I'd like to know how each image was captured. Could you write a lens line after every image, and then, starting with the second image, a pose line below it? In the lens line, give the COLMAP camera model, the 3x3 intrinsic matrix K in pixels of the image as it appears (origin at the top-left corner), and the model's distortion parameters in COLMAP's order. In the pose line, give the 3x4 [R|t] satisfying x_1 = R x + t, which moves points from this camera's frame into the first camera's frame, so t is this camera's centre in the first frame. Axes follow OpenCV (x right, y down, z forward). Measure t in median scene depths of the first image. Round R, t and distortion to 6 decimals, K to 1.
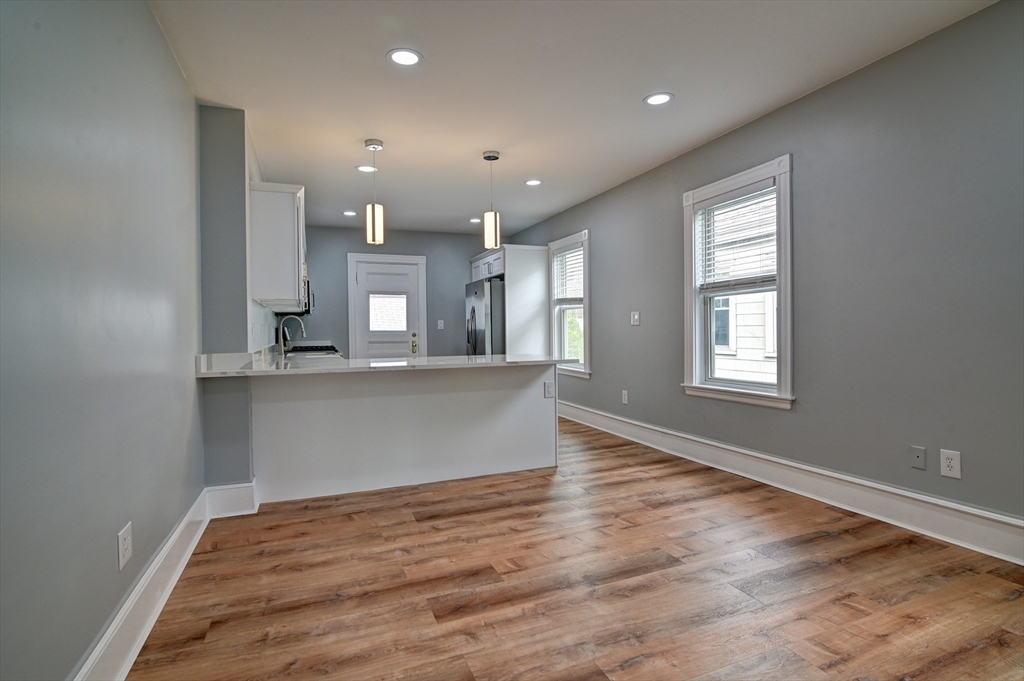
lens RADIAL K [[522.3, 0, 515.5], [0, 522.3, 340.8], [0, 0, 1]] dist [-0.008286, -0.000463]
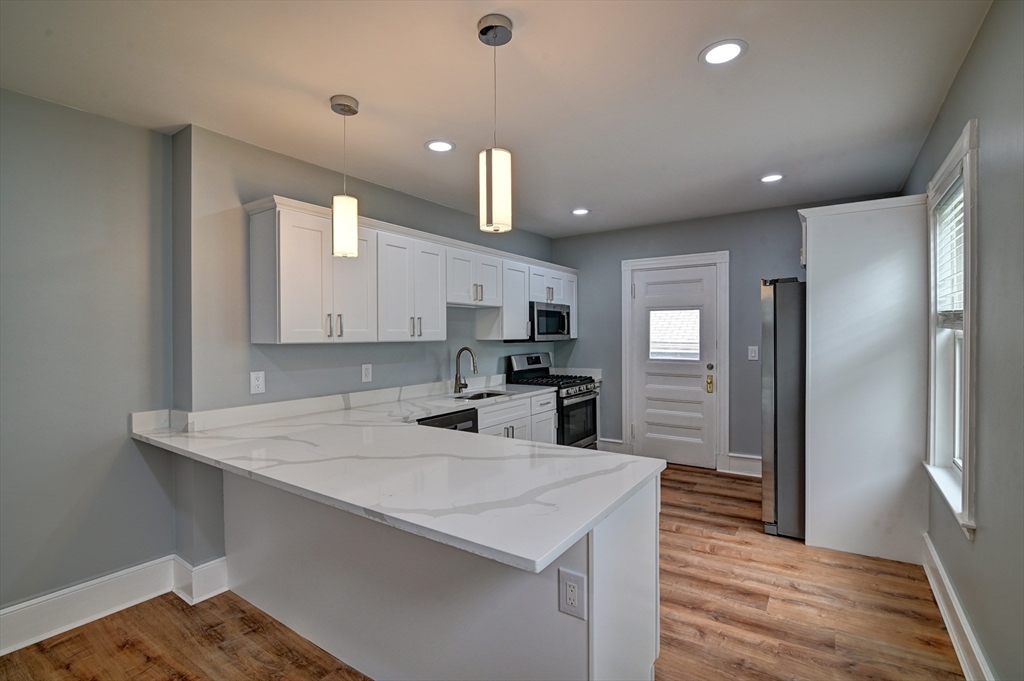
lens RADIAL K [[471.9, 0, 512.0], [0, 471.9, 340.5], [0, 0, 1]] dist [-0.022563, 0.000364]
pose [[0.563896, 0.015327, -0.825704, 0.408564], [-0.016783, 0.999834, 0.007098, -0.110173], [0.825676, 0.009855, 0.564059, 1.033478]]
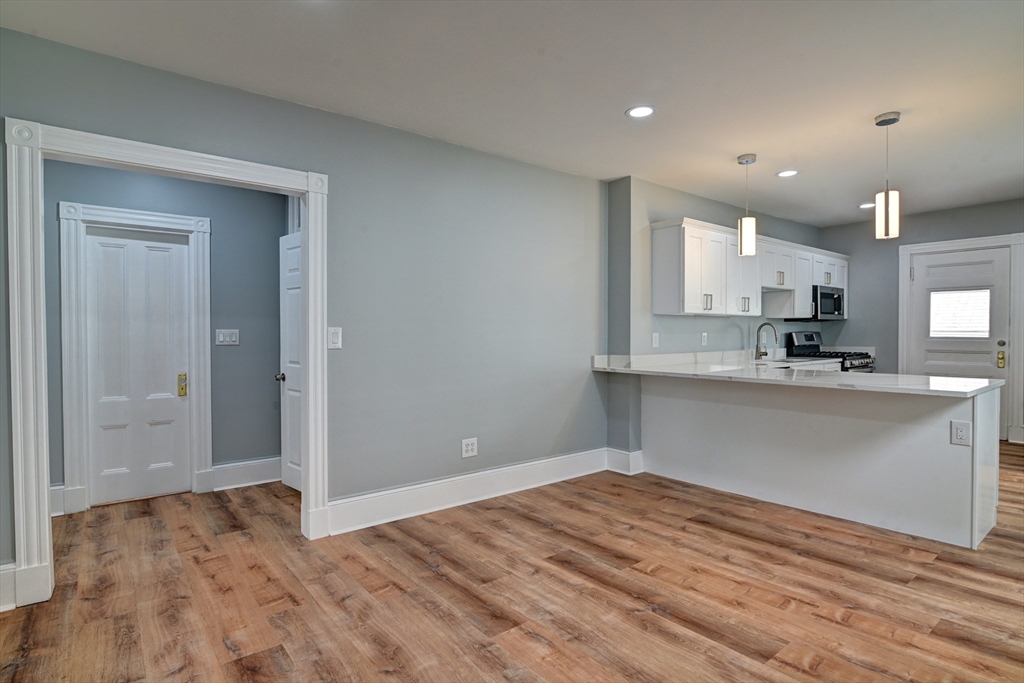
lens RADIAL K [[522.3, 0, 515.5], [0, 522.3, 341.8], [0, 0, 1]] dist [-0.008286, -0.000463]
pose [[0.295131, 0.025593, -0.955114, 0.710372], [-0.019690, 0.999592, 0.020700, -0.036189], [0.955254, 0.012697, 0.295514, 0.326681]]
